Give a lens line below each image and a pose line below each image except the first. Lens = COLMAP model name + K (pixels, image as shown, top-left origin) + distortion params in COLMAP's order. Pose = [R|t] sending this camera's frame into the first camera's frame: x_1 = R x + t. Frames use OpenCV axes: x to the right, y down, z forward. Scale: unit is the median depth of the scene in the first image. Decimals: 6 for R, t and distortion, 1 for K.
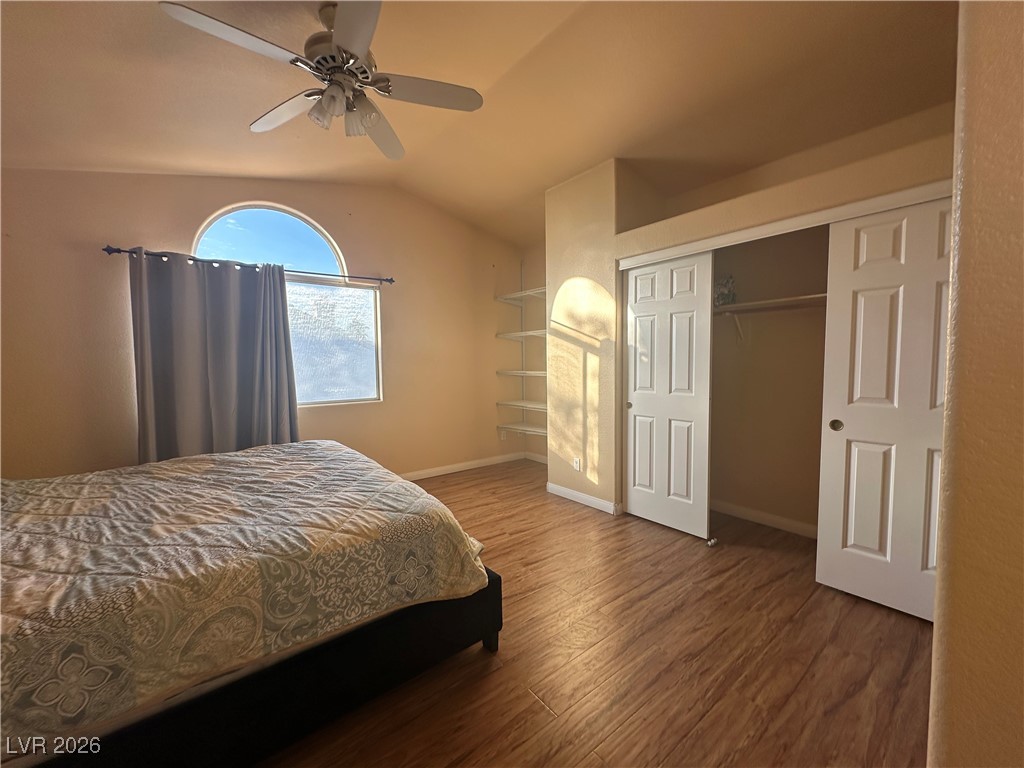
lens RADIAL K [[408.0, 0, 511.0], [0, 408.0, 383.6], [0, 0, 1]] dist [0.002162, 0.000788]
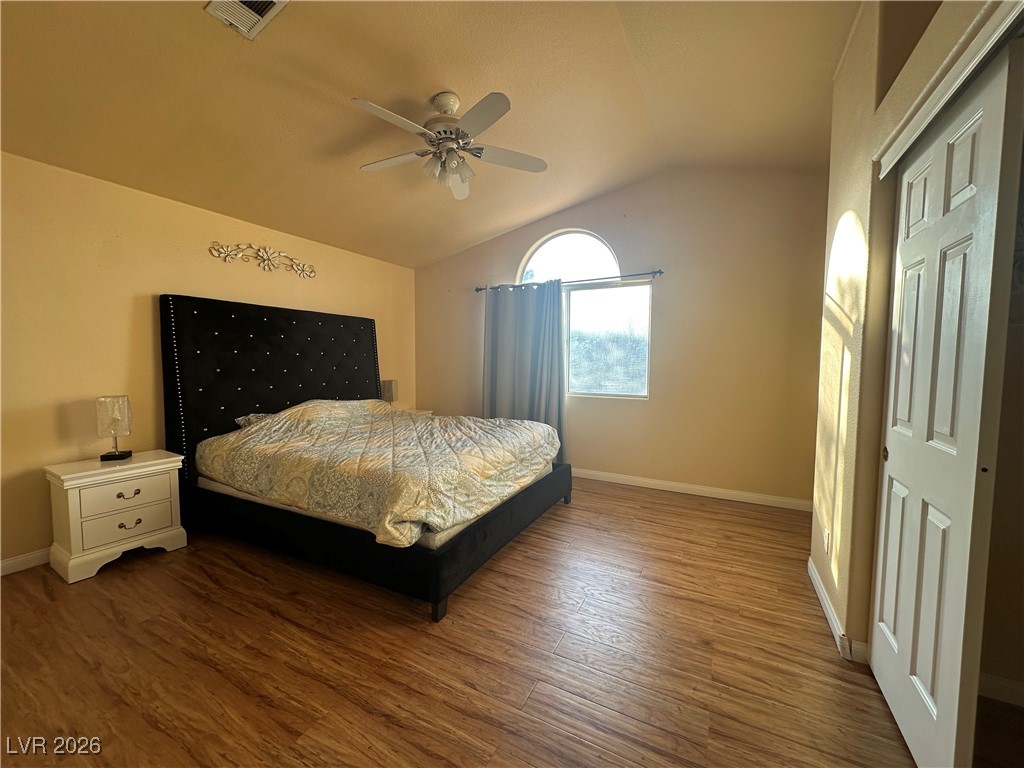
lens RADIAL K [[408.0, 0, 512.3], [0, 408.0, 383.8], [0, 0, 1]] dist [0.002162, 0.000788]
pose [[0.404829, 0.070109, -0.911701, 0.548635], [-0.061534, 0.996885, 0.049336, -0.027119], [0.912320, 0.036128, 0.407882, 0.393350]]
